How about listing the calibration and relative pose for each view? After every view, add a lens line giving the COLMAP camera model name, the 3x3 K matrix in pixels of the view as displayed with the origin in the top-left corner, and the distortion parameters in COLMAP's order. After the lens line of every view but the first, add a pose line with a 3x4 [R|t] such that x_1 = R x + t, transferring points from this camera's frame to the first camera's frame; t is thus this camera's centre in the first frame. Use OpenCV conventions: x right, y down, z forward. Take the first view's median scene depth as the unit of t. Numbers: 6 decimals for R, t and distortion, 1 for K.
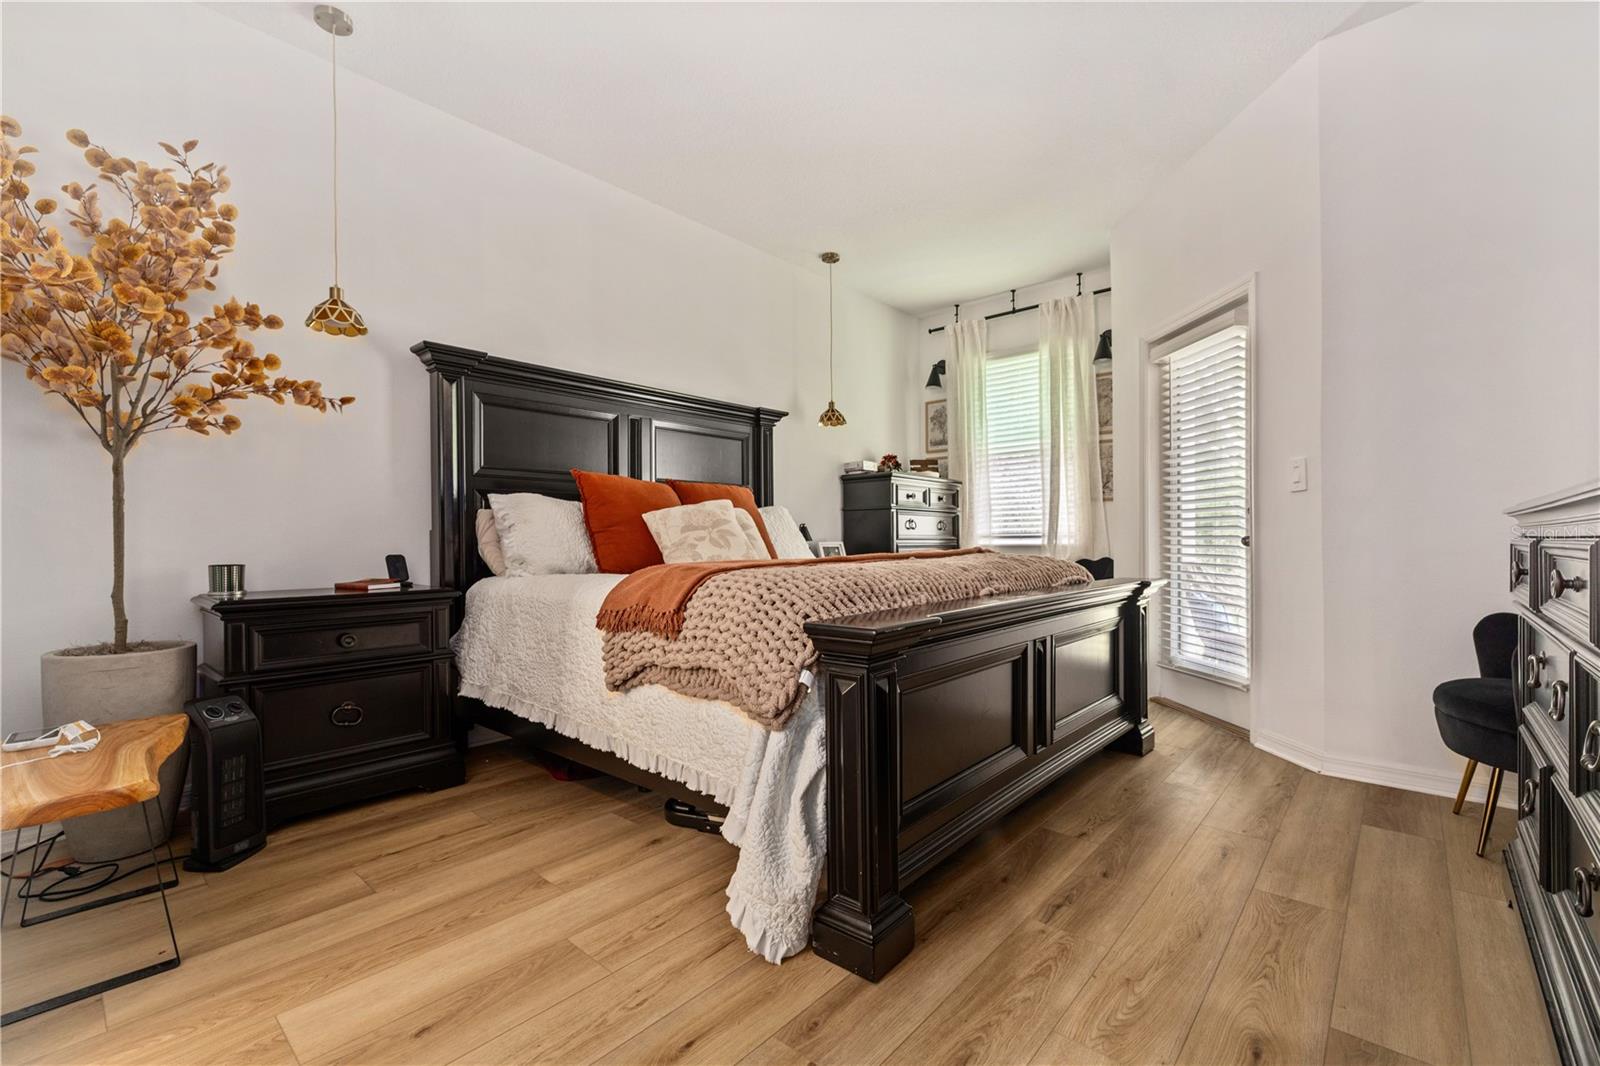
lens RADIAL K [[685.3, 0, 798.8], [0, 685.3, 573.4], [0, 0, 1]] dist [0.001178, 0.000026]
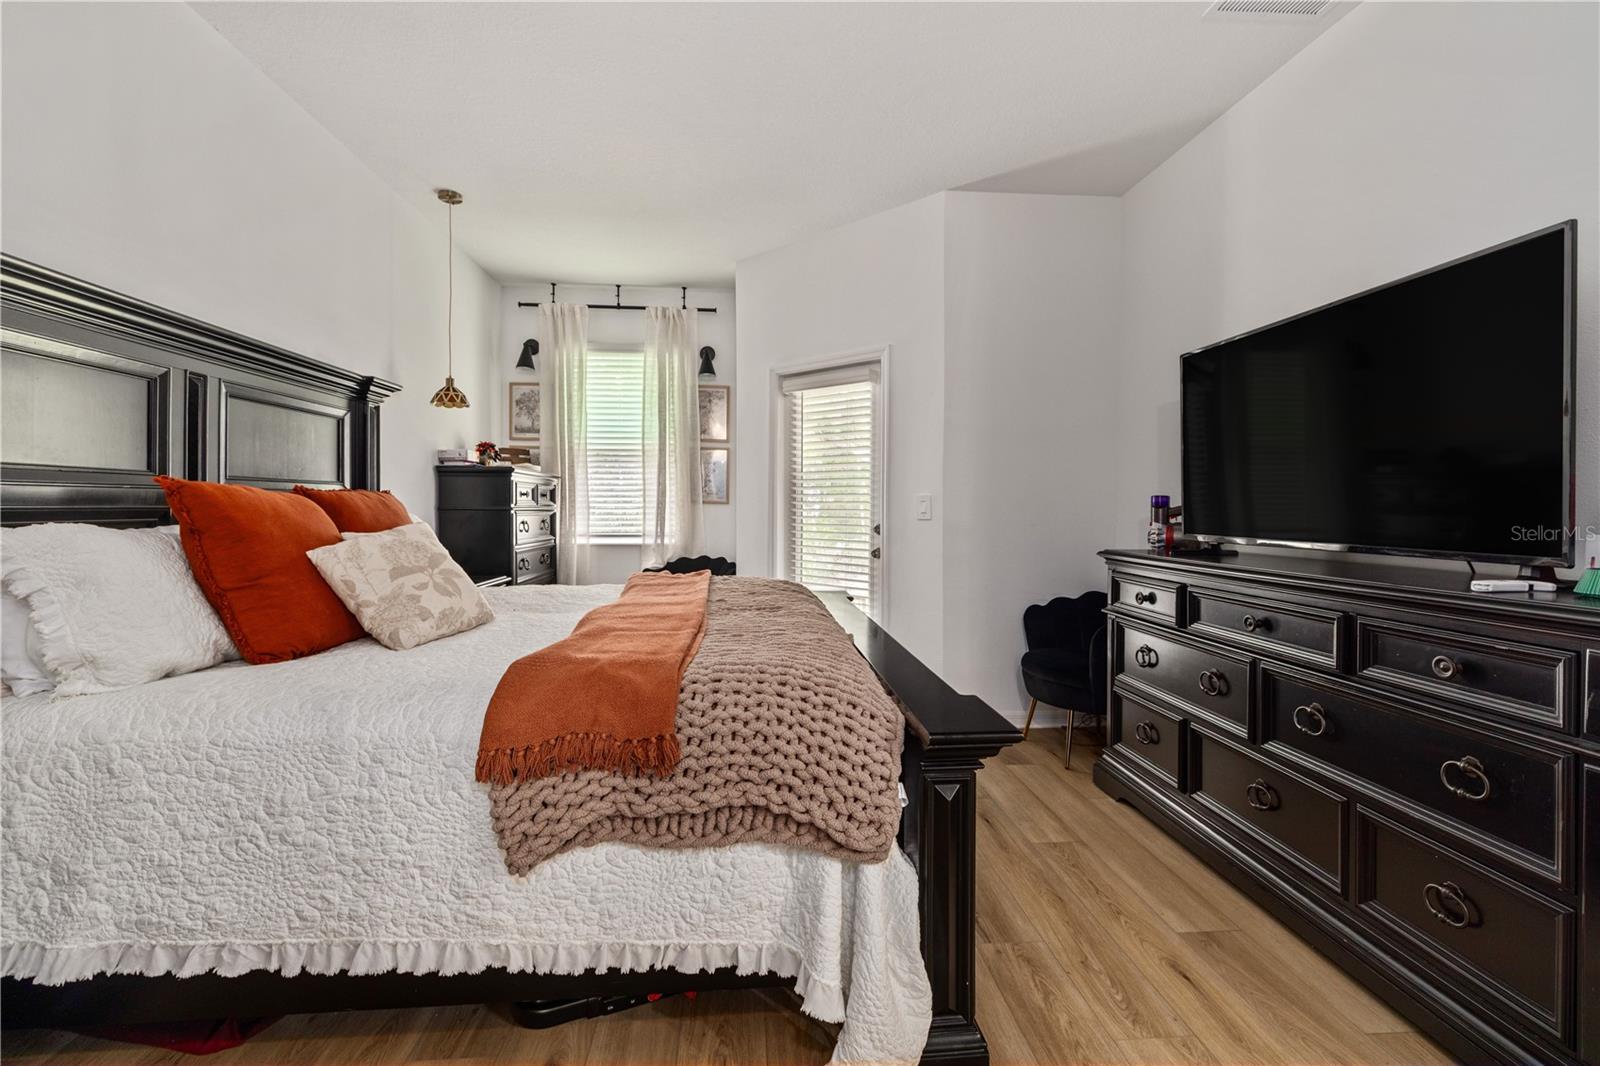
lens RADIAL K [[678.4, 0, 798.2], [0, 678.4, 539.5], [0, 0, 1]] dist [-0.000479, -0.000480]
pose [[0.696464, -0.022469, 0.717240, -0.223741], [0.021832, 0.999710, 0.010119, -0.058591], [-0.717260, 0.008611, 0.696753, 0.155385]]
